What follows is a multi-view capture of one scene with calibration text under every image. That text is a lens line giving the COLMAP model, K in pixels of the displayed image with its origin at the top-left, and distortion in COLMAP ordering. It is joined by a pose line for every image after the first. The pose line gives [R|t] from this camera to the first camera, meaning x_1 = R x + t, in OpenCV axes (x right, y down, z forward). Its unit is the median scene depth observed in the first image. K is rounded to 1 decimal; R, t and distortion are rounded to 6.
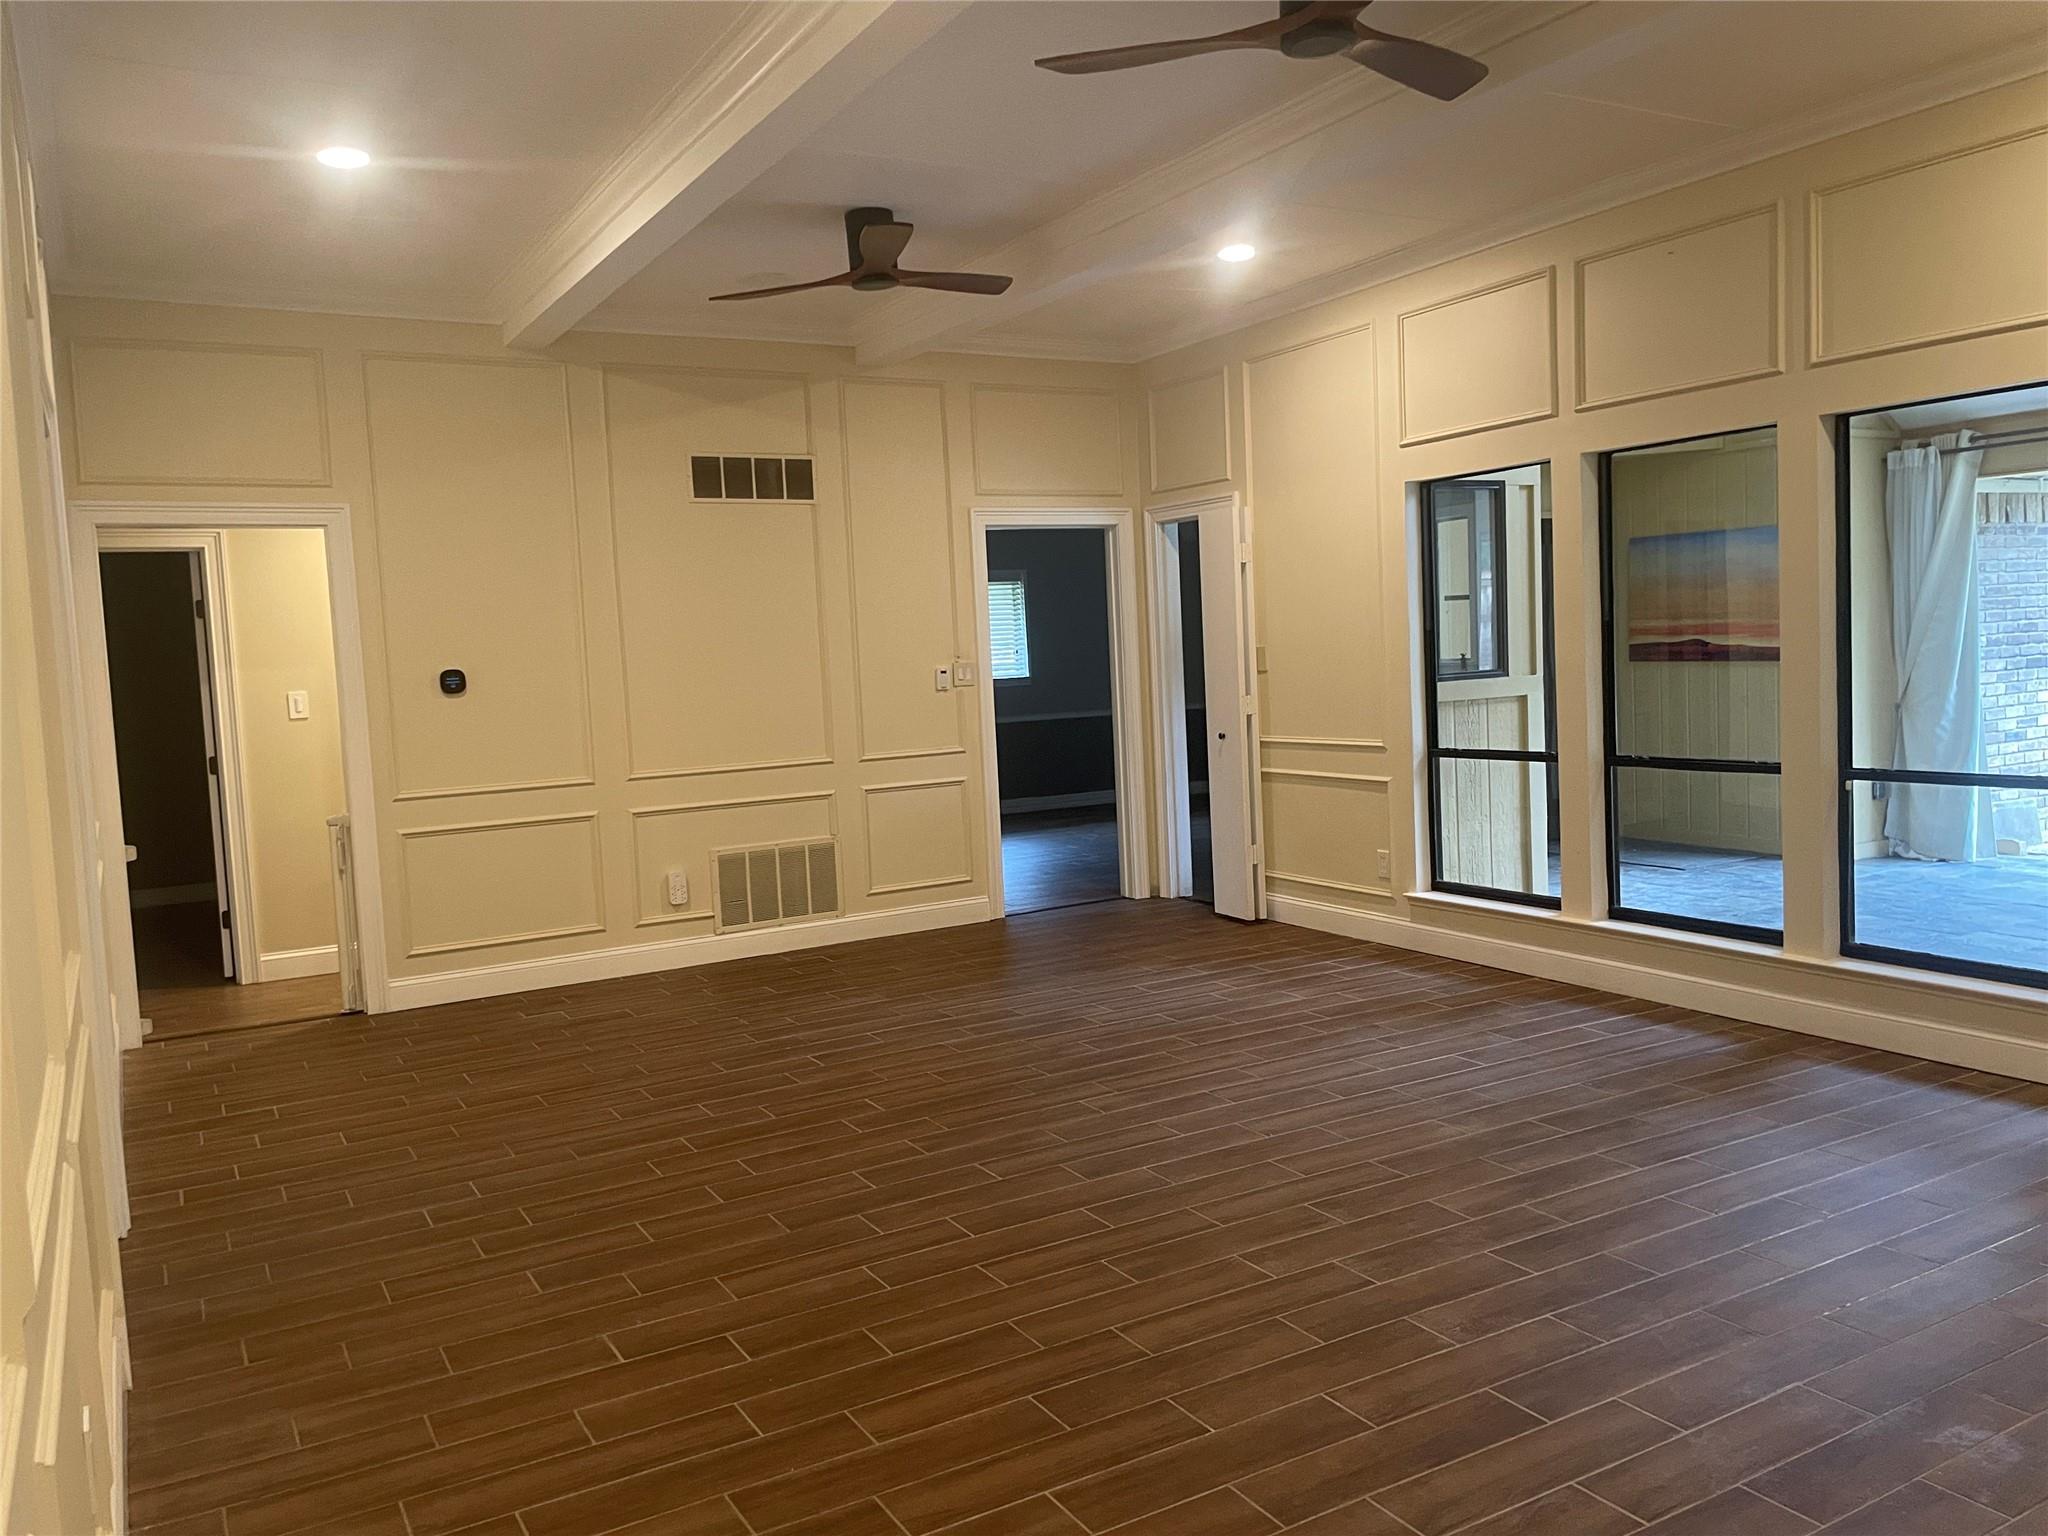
lens RADIAL K [[1557.2, 0, 1013.5], [0, 1557.2, 767.4], [0, 0, 1]] dist [0.092366, -0.126165]
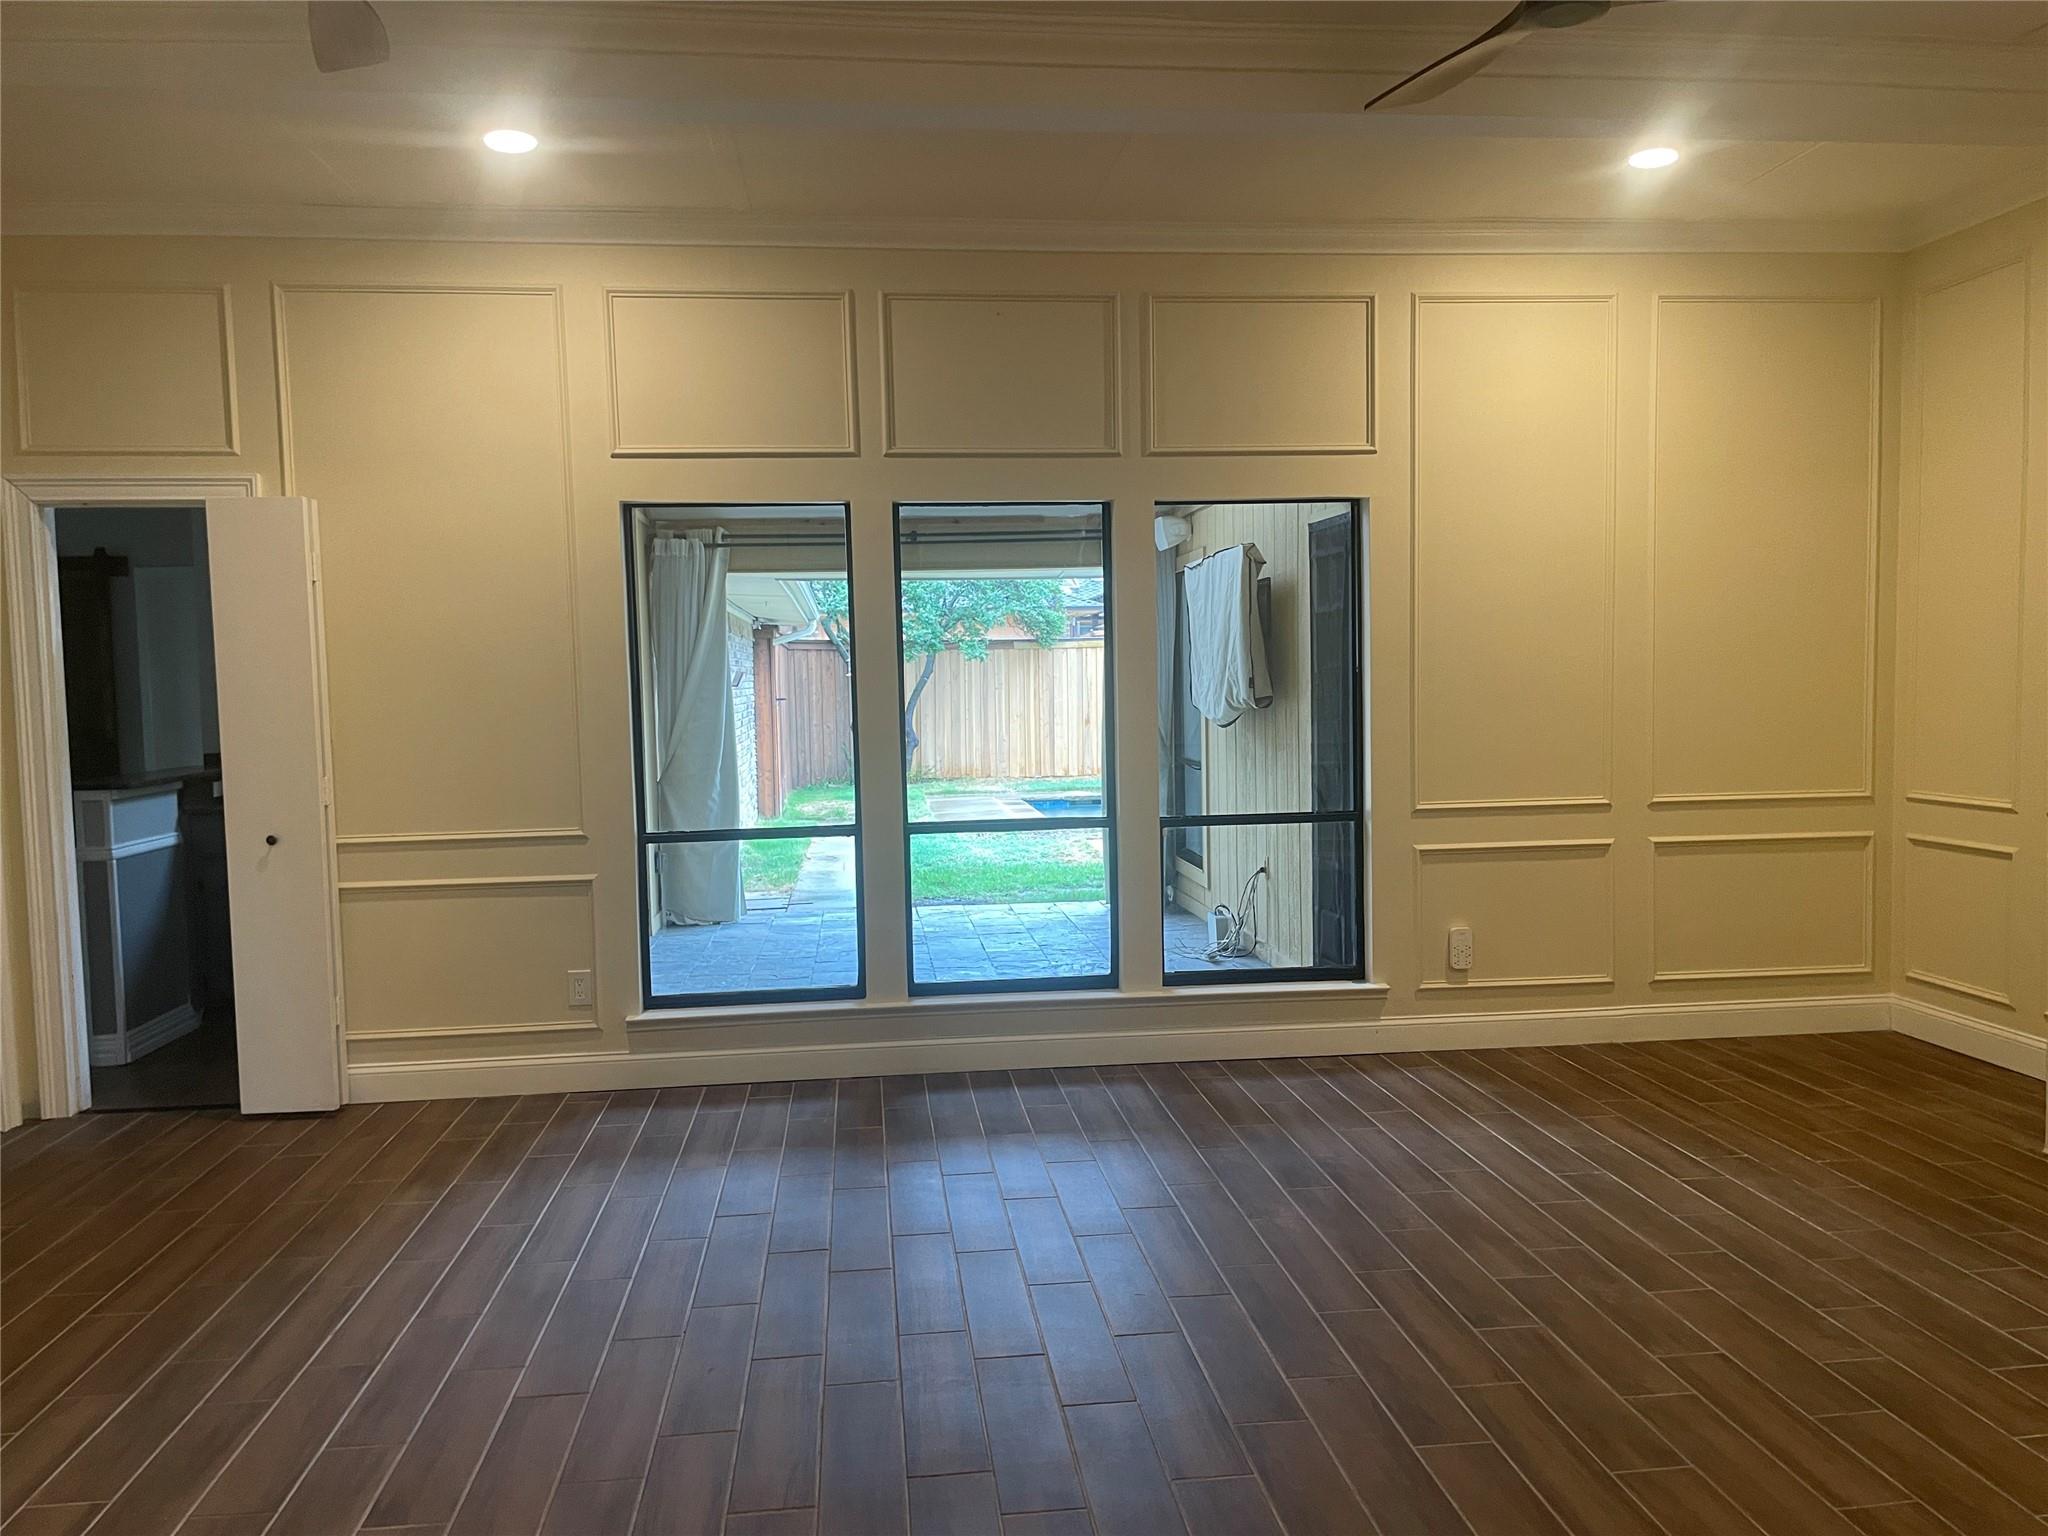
lens RADIAL K [[1557.2, 0, 1020.5], [0, 1557.2, 780.3], [0, 0, 1]] dist [0.092366, -0.126165]
pose [[0.385674, -0.021572, 0.922383, -0.400481], [0.074511, 0.997189, -0.007834, -0.018364], [-0.919622, 0.071749, 0.386197, 0.502297]]
